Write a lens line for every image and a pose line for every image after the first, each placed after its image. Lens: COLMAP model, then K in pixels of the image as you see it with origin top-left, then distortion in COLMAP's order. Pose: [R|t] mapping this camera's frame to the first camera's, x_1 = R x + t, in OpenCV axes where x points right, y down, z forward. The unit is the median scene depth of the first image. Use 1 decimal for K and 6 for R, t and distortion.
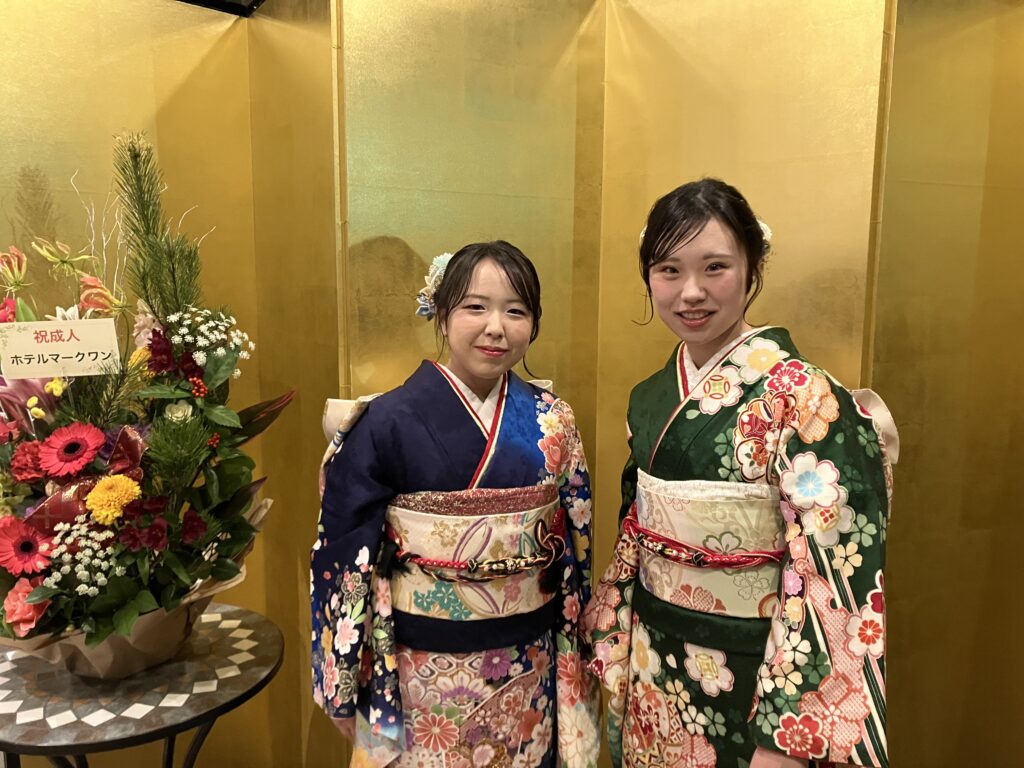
lens RADIAL K [[855.0, 0, 504.6], [0, 855.0, 388.4], [0, 0, 1]] dist [0.024583, -0.013738]
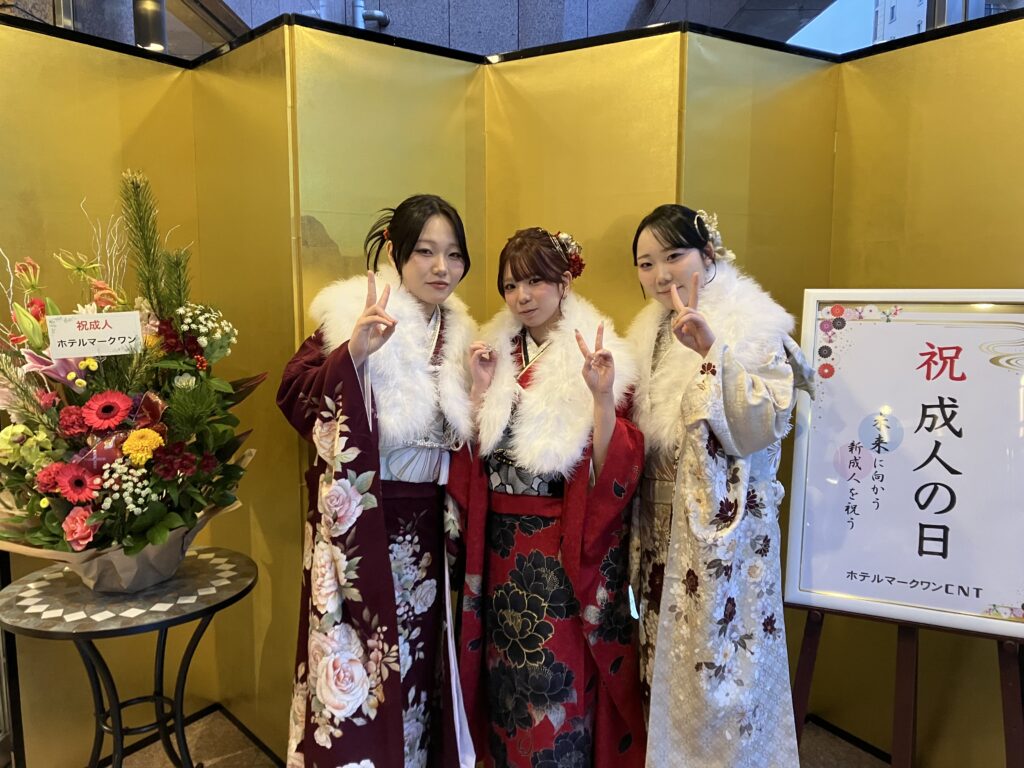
lens RADIAL K [[855.0, 0, 509.8], [0, 855.0, 385.0], [0, 0, 1]] dist [0.024583, -0.013738]
pose [[0.983529, -0.029782, 0.178278, -0.125401], [0.031654, 0.999469, -0.007667, 0.060329], [-0.177955, 0.013184, 0.983950, -0.407616]]
